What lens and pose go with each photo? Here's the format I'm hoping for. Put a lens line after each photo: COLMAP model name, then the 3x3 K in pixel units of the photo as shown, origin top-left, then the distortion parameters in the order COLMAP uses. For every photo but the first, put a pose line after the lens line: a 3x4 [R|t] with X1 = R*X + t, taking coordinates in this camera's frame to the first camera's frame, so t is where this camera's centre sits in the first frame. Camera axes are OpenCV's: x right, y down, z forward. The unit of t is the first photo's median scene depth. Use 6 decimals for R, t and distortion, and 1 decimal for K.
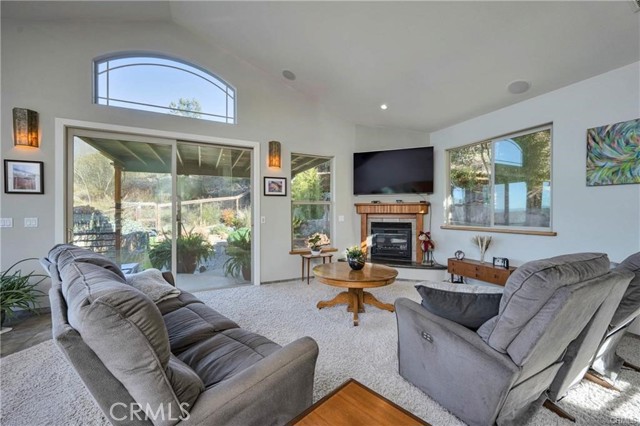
lens RADIAL K [[256.3, 0, 323.3], [0, 256.3, 220.5], [0, 0, 1]] dist [-0.001745, -0.000075]
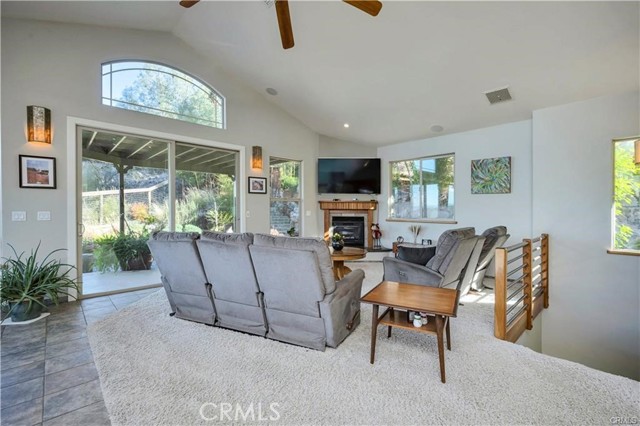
lens RADIAL K [[289.8, 0, 327.0], [0, 289.8, 215.3], [0, 0, 1]] dist [0.001015, 0.000124]
pose [[0.951462, -0.001027, 0.307765, -0.296032], [0.003040, 0.999977, -0.006062, 0.010643], [-0.307752, 0.006704, 0.951443, -0.334231]]
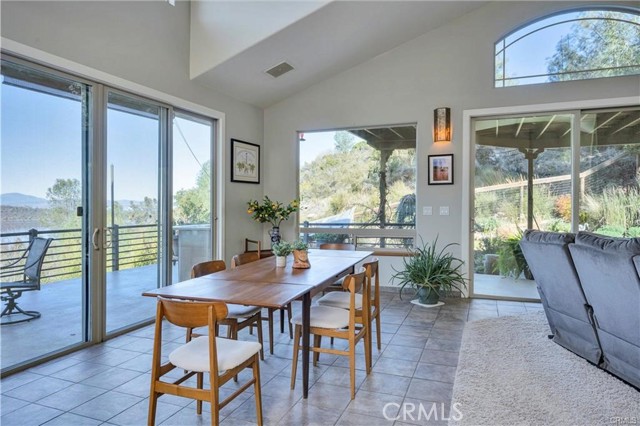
lens RADIAL K [[420.4, 0, 319.7], [0, 420.4, 212.4], [0, 0, 1]] dist [0.003020, 0.000868]
pose [[0.681049, 0.012633, -0.732129, -0.139559], [-0.015247, 0.999879, 0.003069, 0.011778], [0.732079, 0.009073, 0.681159, -0.430731]]
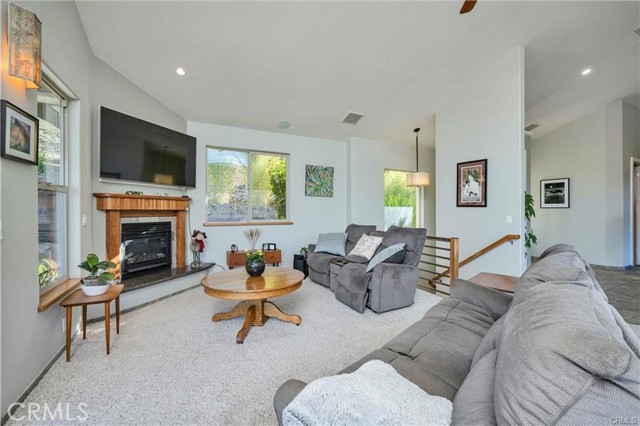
lens RADIAL K [[274.9, 0, 321.1], [0, 274.9, 211.7], [0, 0, 1]] dist [-0.000737, -0.000132]
pose [[-0.029992, -0.007761, 0.999520, -0.590147], [0.023571, 0.999686, 0.008470, -0.021166], [-0.999272, 0.023814, -0.029800, 0.603713]]
